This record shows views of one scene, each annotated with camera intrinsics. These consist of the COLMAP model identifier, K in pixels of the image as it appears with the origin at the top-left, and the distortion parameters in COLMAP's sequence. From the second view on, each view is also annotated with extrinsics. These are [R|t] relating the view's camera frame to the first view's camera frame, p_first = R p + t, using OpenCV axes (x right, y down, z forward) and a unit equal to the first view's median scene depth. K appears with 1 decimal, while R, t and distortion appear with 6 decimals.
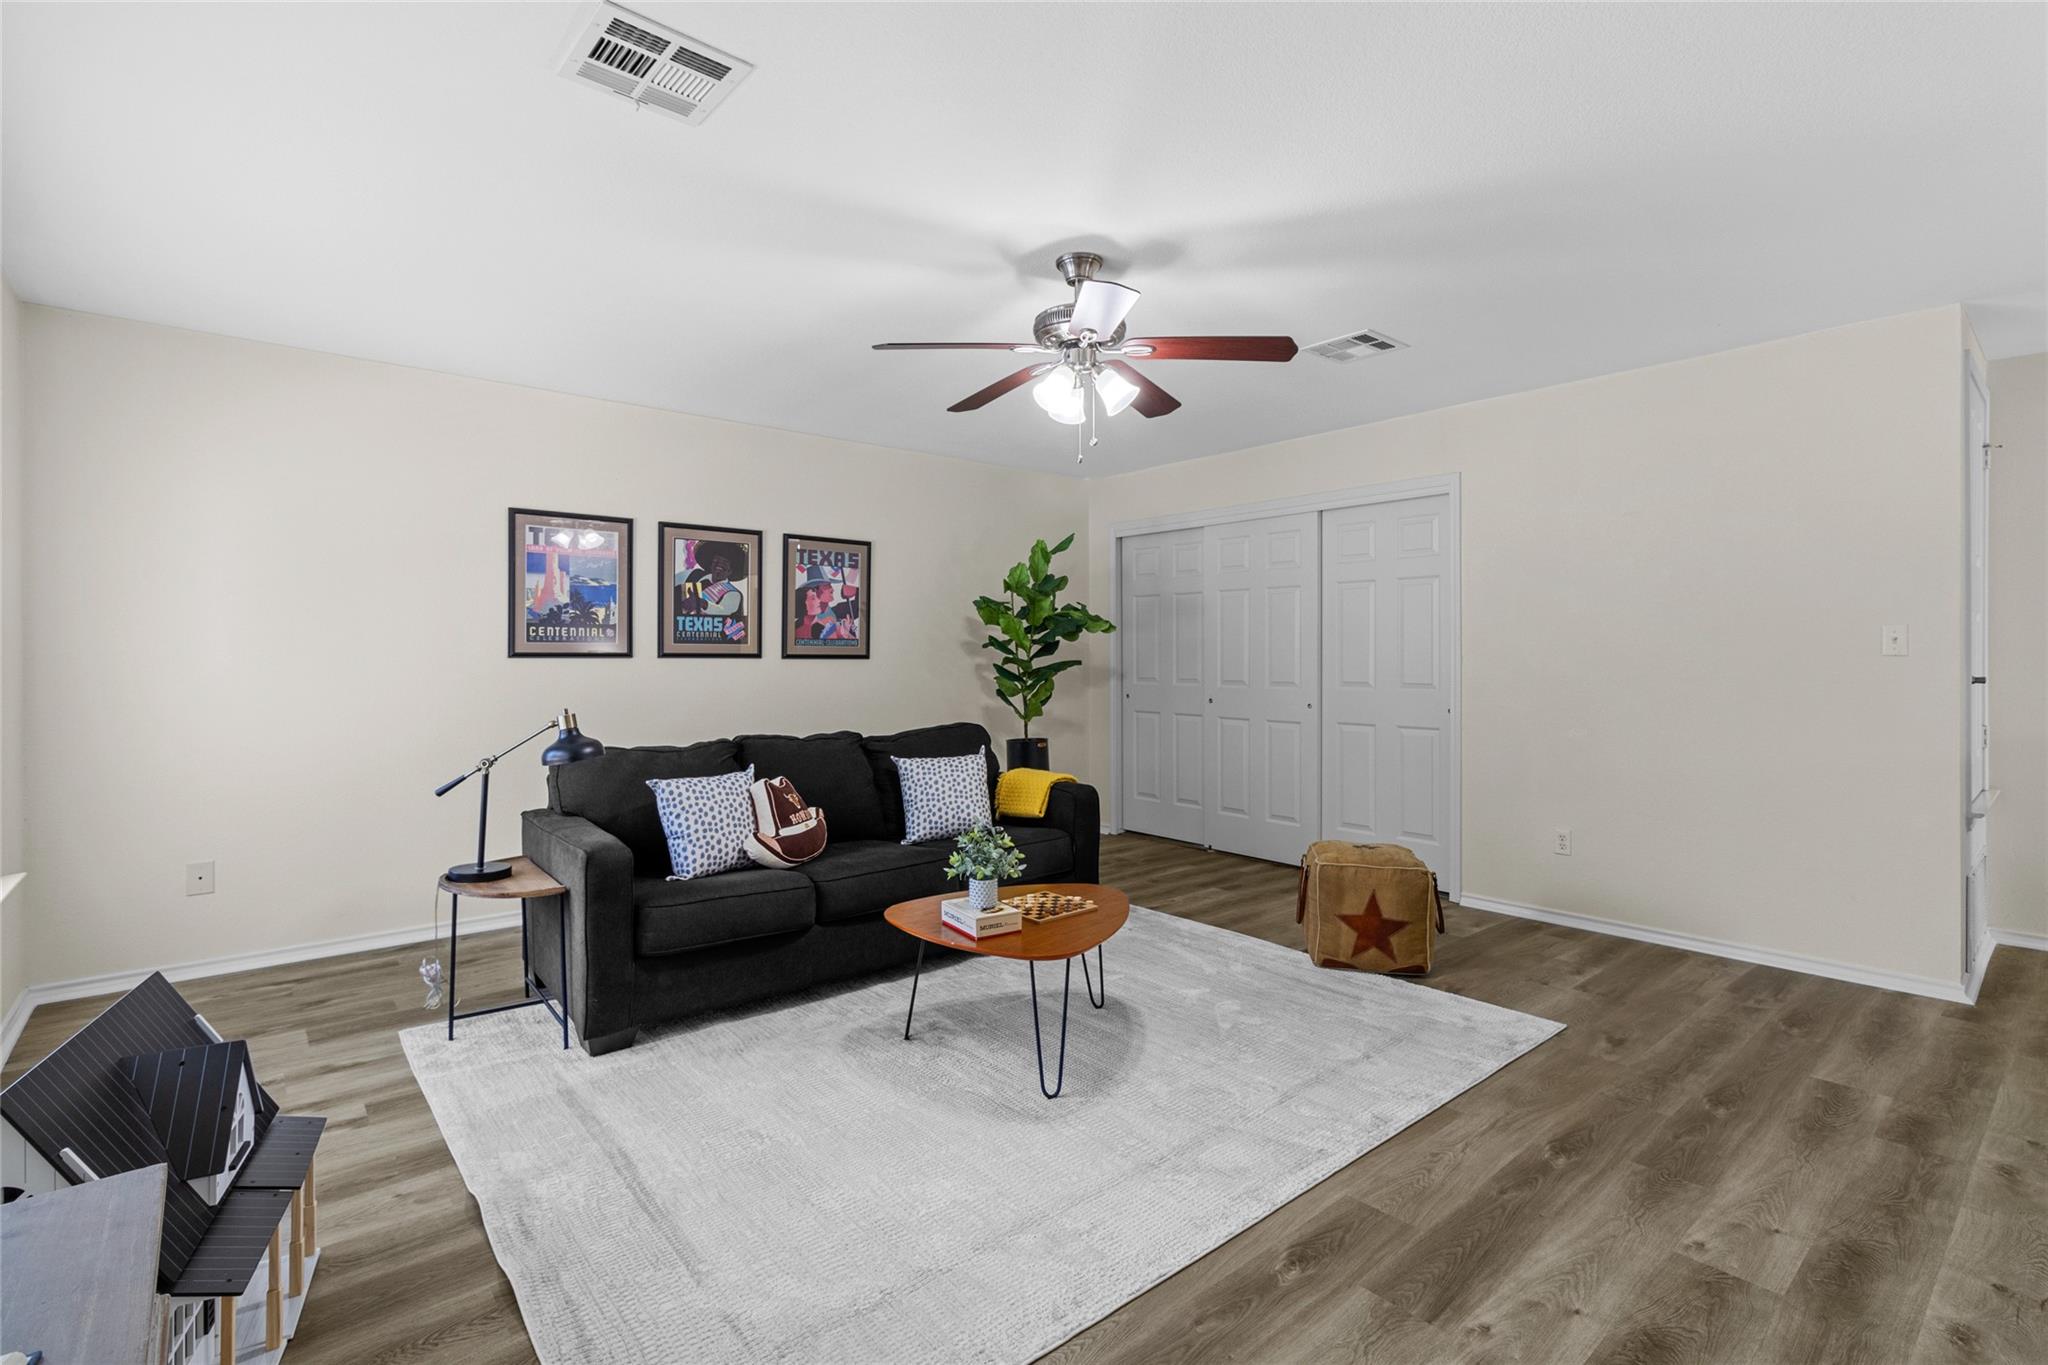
lens RADIAL K [[952.4, 0, 1031.9], [0, 952.4, 669.6], [0, 0, 1]] dist [0.003129, 0.001103]
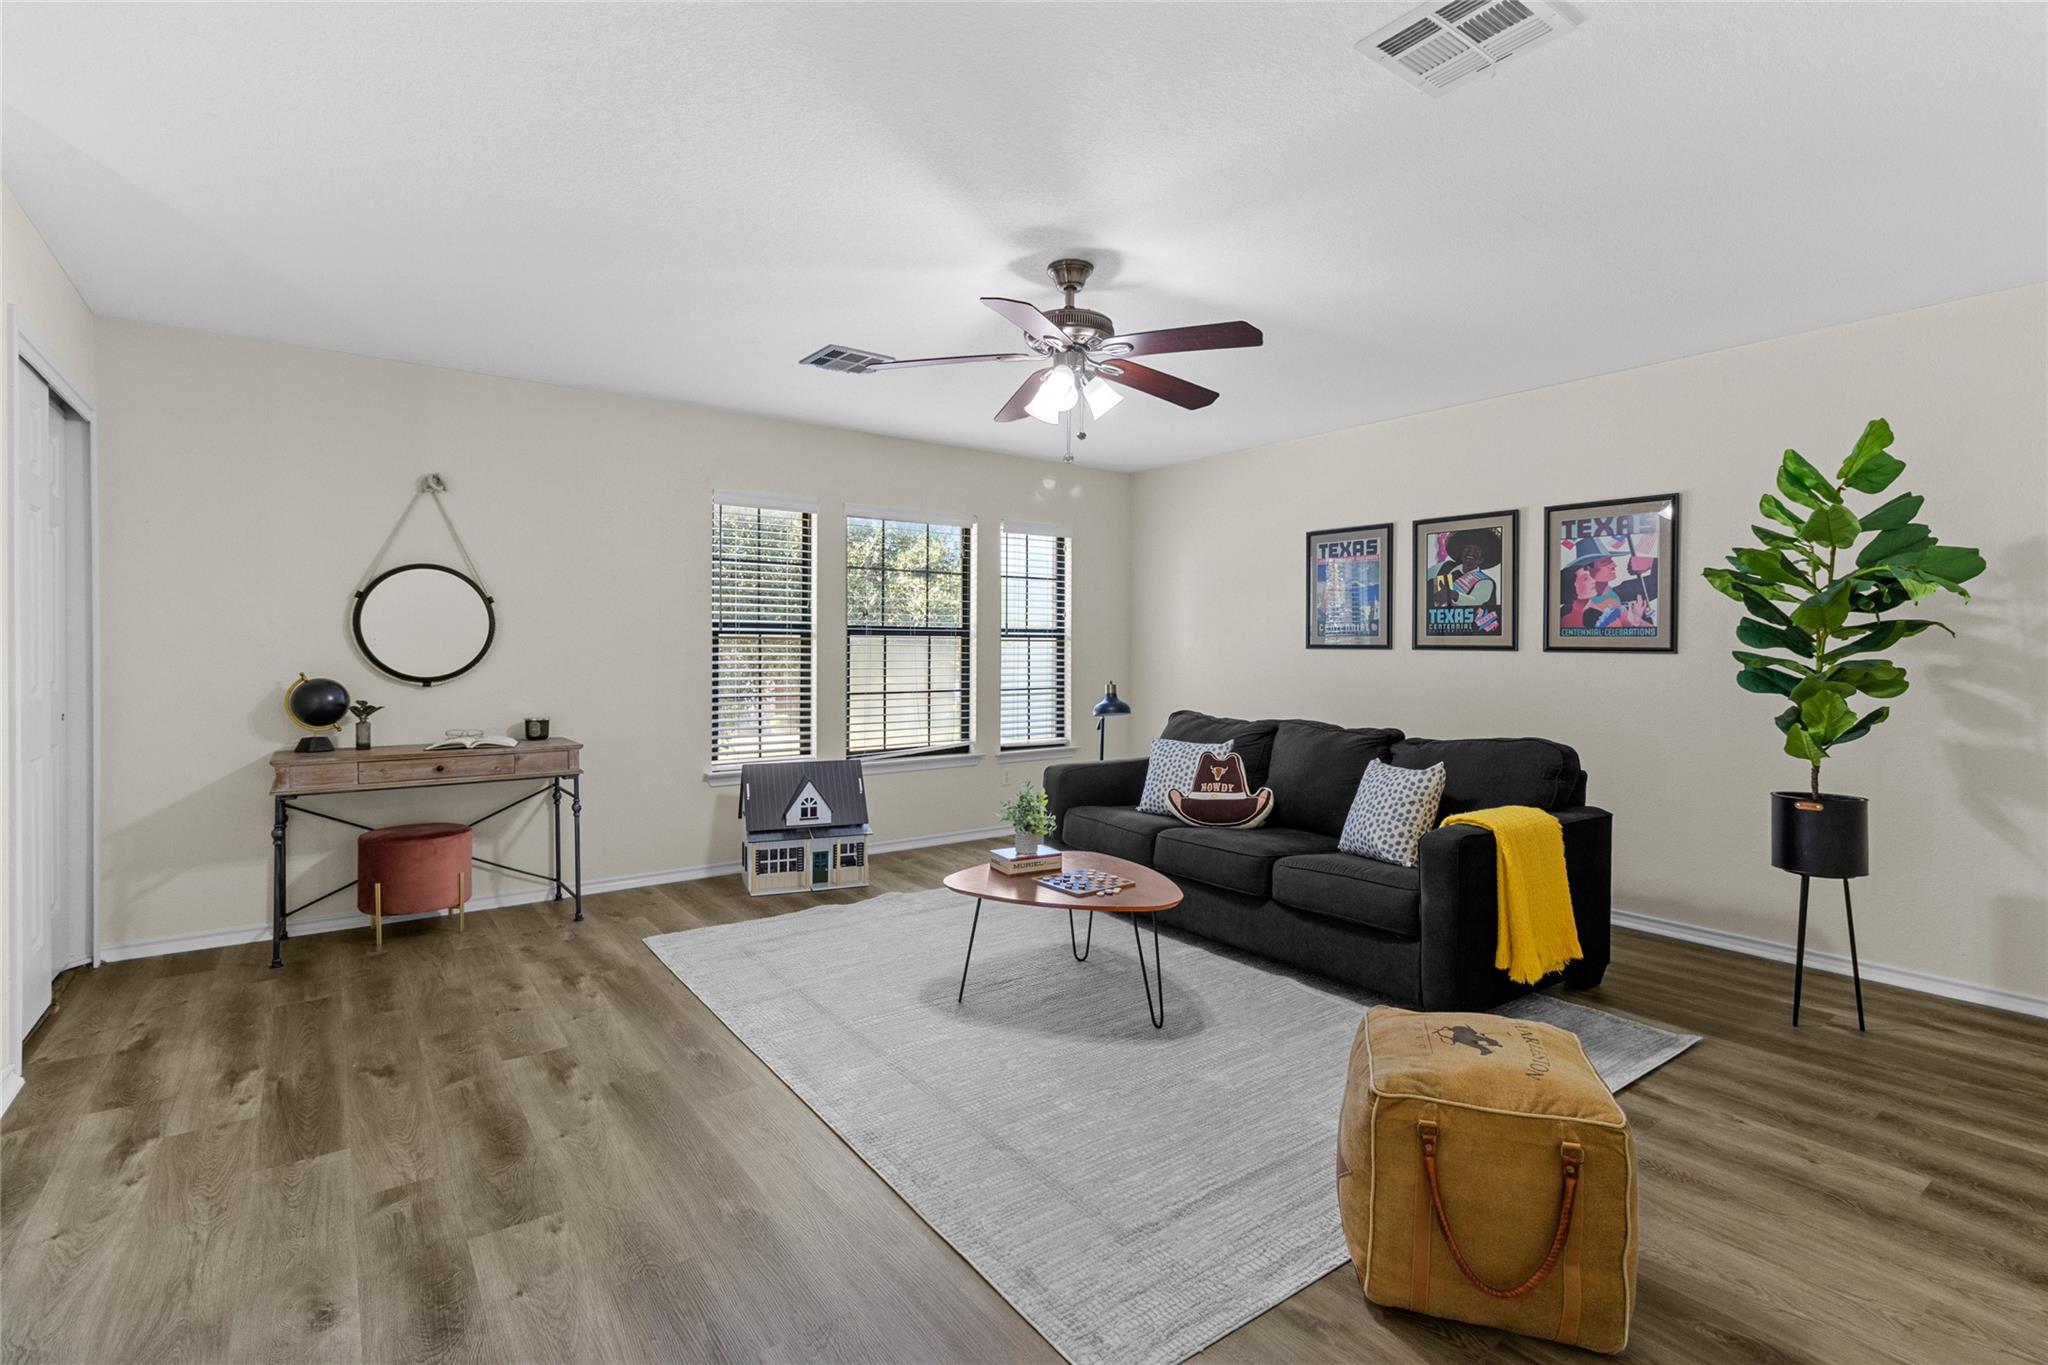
lens RADIAL K [[952.4, 0, 1031.1], [0, 952.4, 666.2], [0, 0, 1]] dist [0.003129, 0.001103]
pose [[-0.071478, 0.020631, -0.997229, 0.662565], [-0.020455, 0.999545, 0.022145, -0.008644], [0.997232, 0.021982, -0.071023, 0.624944]]
